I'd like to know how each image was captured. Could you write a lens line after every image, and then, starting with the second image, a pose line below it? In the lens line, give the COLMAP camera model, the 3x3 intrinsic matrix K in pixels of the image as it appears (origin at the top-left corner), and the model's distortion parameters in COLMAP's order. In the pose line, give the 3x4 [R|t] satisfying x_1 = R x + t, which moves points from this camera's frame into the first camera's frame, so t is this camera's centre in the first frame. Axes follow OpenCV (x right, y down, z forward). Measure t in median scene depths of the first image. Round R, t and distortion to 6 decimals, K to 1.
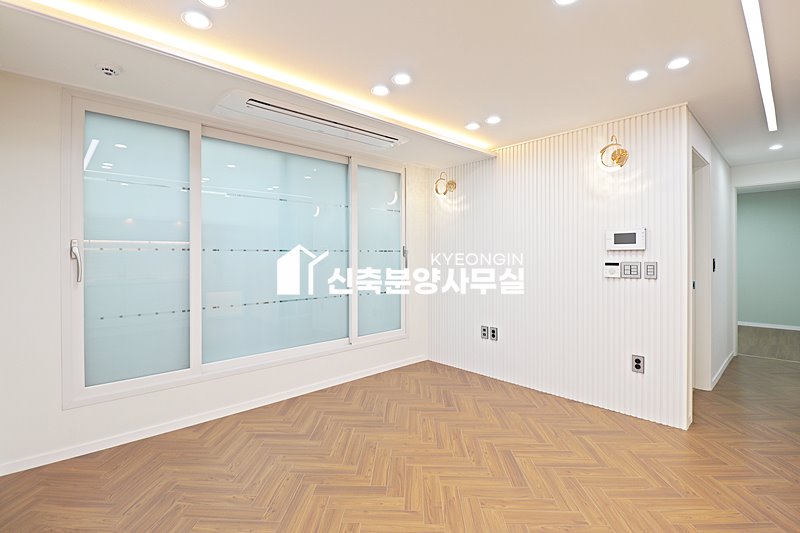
lens RADIAL K [[369.6, 0, 400.5], [0, 369.6, 255.2], [0, 0, 1]] dist [-0.001499, -0.012316]
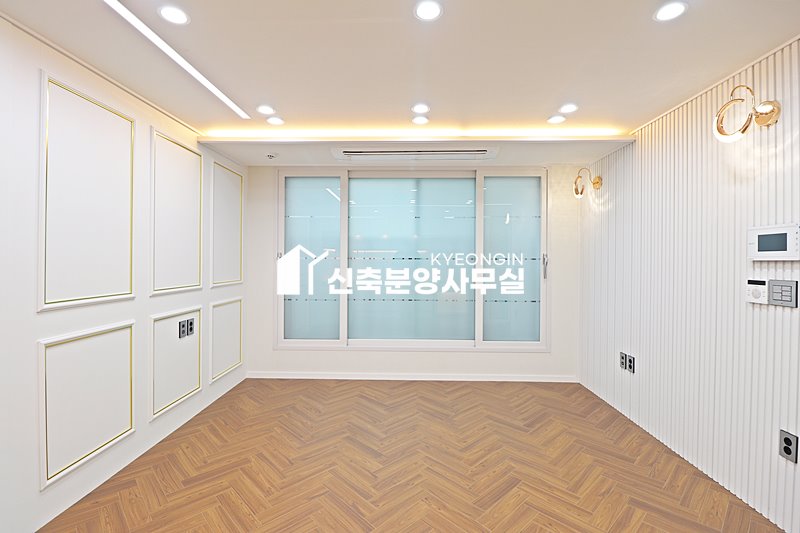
lens RADIAL K [[369.6, 0, 400.8], [0, 369.6, 260.3], [0, 0, 1]] dist [-0.001499, -0.012316]
pose [[0.716269, 0.006615, -0.697793, 0.598385], [-0.005155, 0.999978, 0.004187, -0.014614], [0.697805, 0.000598, 0.716287, 0.117157]]
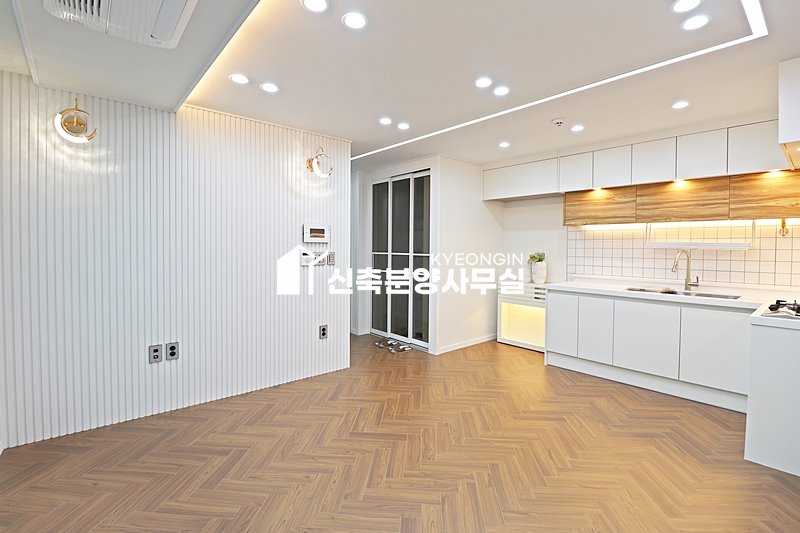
lens RADIAL K [[369.6, 0, 398.2], [0, 369.6, 256.9], [0, 0, 1]] dist [-0.001499, -0.012316]
pose [[0.040839, -0.025378, 0.998843, -0.619179], [-0.010013, 0.999617, 0.025807, -0.000458], [-0.999116, -0.011056, 0.040569, 0.692379]]
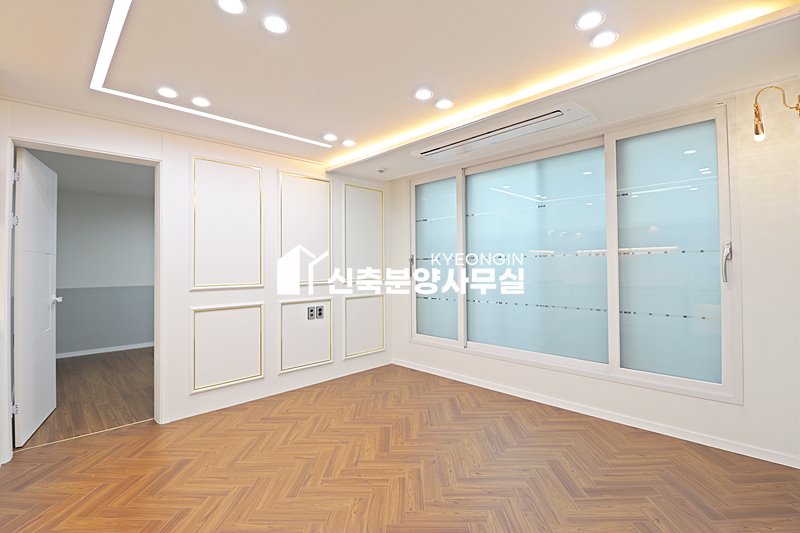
lens RADIAL K [[369.6, 0, 403.1], [0, 369.6, 259.6], [0, 0, 1]] dist [-0.001499, -0.012316]
pose [[0.029569, -0.015394, -0.999444, 0.838746], [0.012241, 0.999812, -0.015038, 0.008770], [0.999488, -0.011790, 0.029752, 0.718484]]
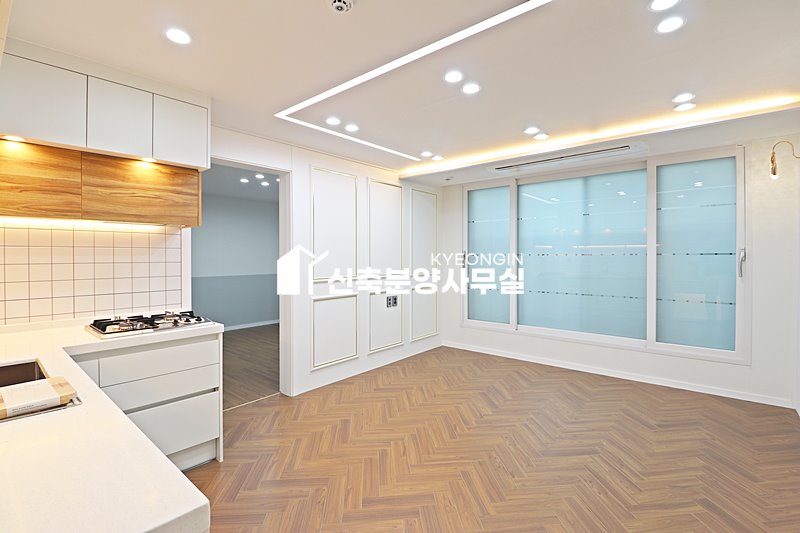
lens RADIAL K [[369.6, 0, 402.8], [0, 369.6, 258.3], [0, 0, 1]] dist [-0.001499, -0.012316]
pose [[0.123953, 0.009166, -0.992246, 1.030553], [0.005272, 0.999937, 0.009895, -0.019071], [0.992274, -0.006457, 0.123897, 0.284903]]
